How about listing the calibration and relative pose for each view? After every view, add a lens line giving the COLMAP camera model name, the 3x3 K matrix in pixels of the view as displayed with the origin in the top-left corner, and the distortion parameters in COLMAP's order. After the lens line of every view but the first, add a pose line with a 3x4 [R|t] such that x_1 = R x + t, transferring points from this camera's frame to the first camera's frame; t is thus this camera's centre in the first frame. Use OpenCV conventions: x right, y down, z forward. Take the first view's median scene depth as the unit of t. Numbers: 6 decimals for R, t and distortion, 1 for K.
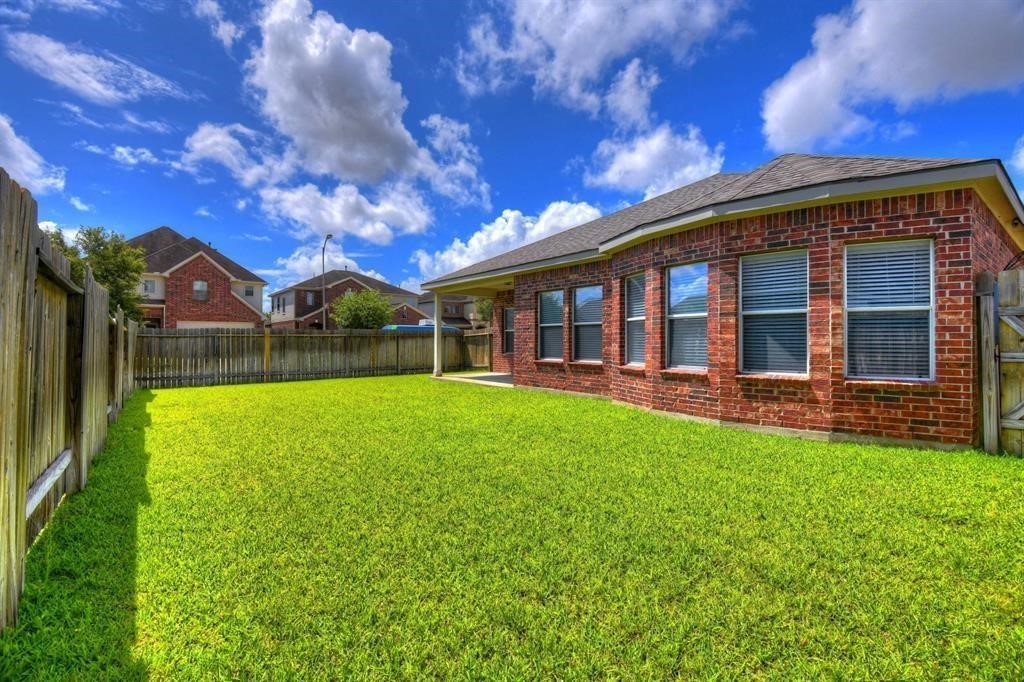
lens RADIAL K [[480.6, 0, 512.2], [0, 480.6, 337.0], [0, 0, 1]] dist [-0.008164, -0.003889]
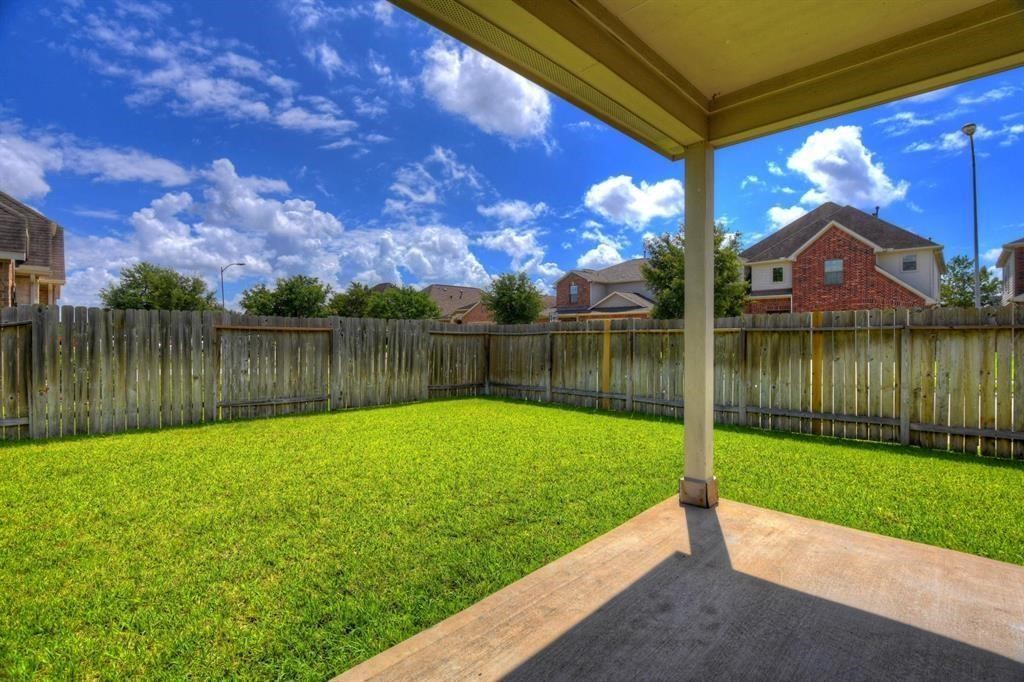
lens RADIAL K [[480.6, 0, 512.3], [0, 480.6, 339.4], [0, 0, 1]] dist [-0.008164, -0.003889]
pose [[0.168073, 0.000105, -0.985775, 0.022952], [0.016055, 0.999867, 0.002843, 0.001246], [0.985644, -0.016305, 0.168049, 0.371246]]
